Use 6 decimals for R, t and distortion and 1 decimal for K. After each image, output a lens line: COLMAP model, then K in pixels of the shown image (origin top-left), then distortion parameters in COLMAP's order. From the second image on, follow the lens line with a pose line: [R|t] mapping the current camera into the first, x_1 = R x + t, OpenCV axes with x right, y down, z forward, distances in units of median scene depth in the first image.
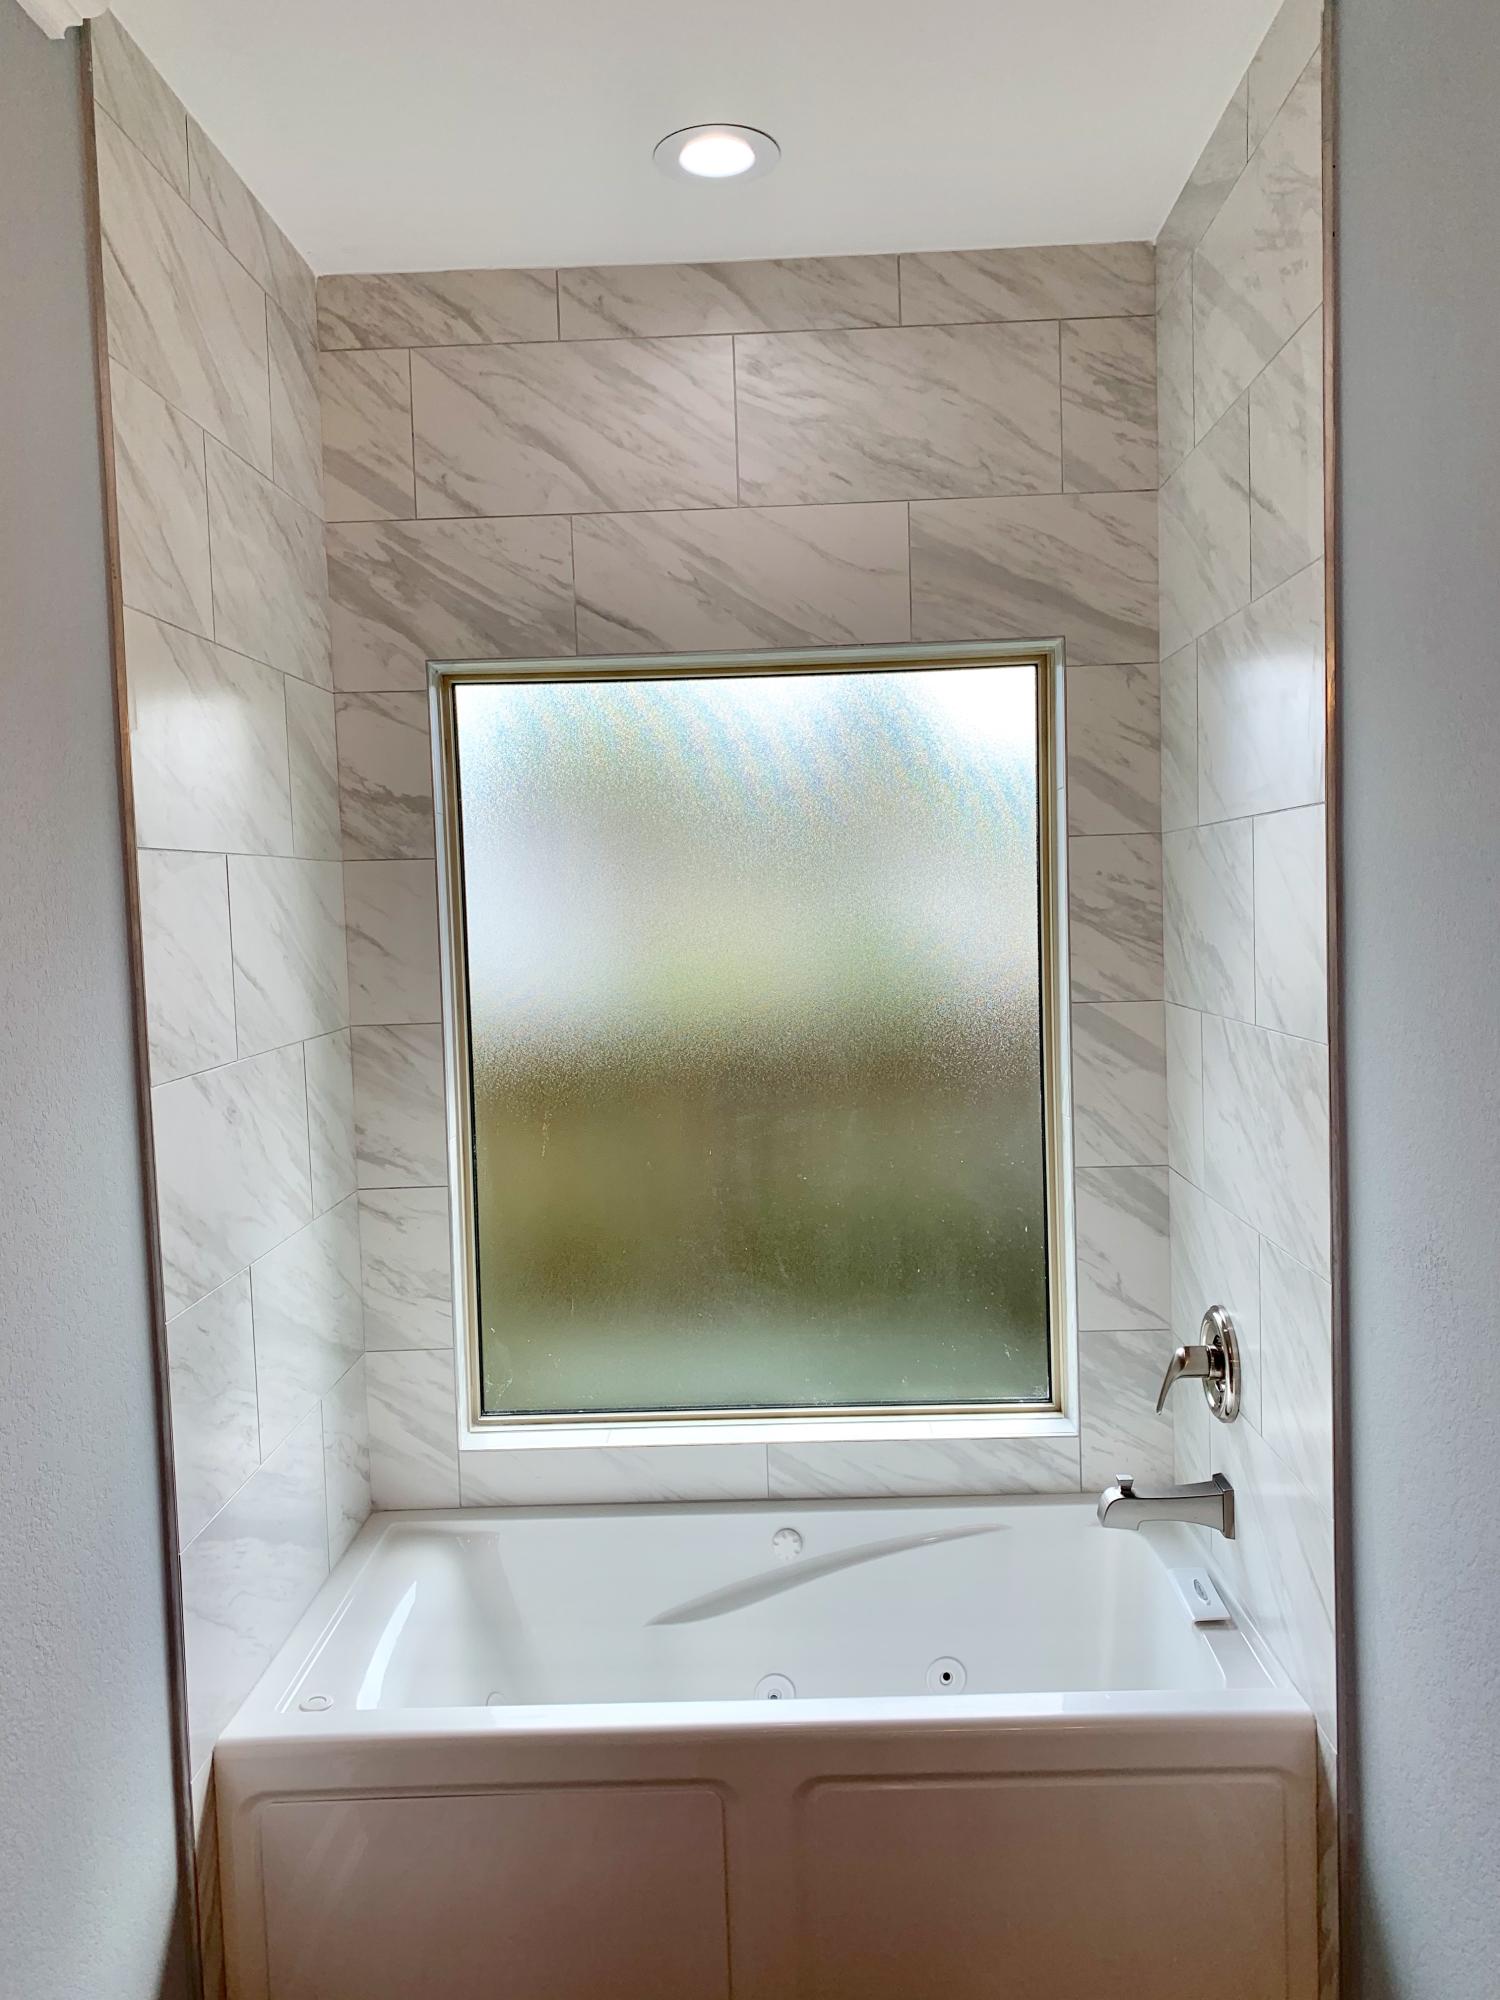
lens RADIAL K [[1540.1, 0, 747.7], [0, 1540.1, 993.2], [0, 0, 1]] dist [0.043616, -0.052851]
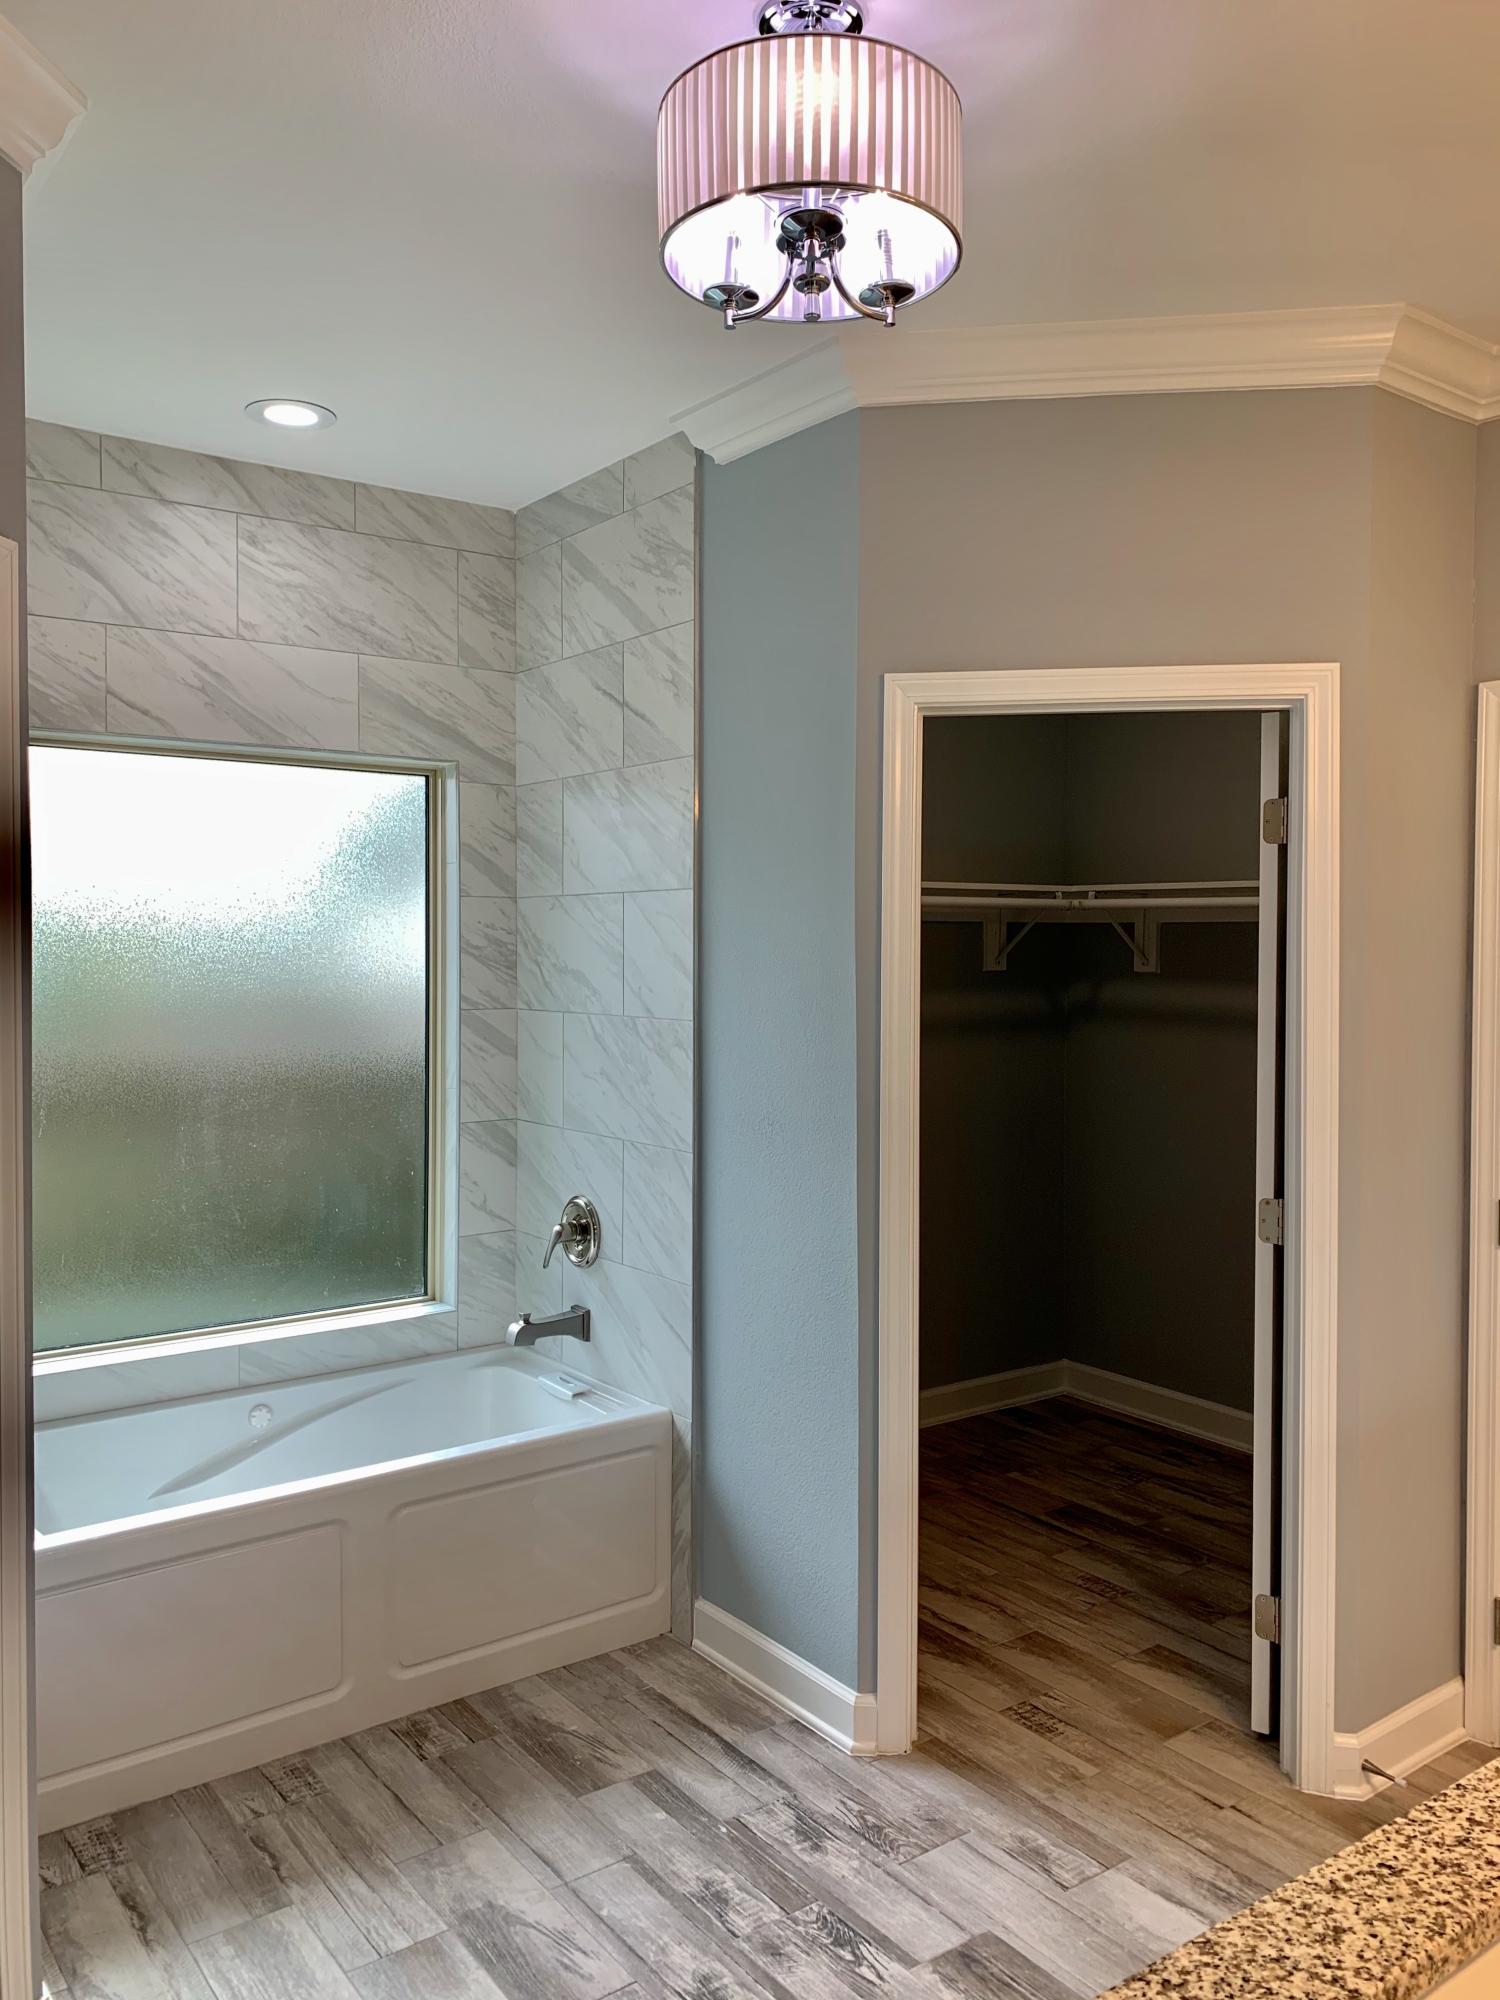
lens RADIAL K [[1540.1, 0, 744.8], [0, 1540.1, 1004.2], [0, 0, 1]] dist [0.043616, -0.052851]
pose [[0.792048, 0.009729, 0.610381, -0.478148], [0.008888, 0.999583, -0.027466, 0.044270], [-0.610394, 0.027179, 0.791632, -0.328749]]
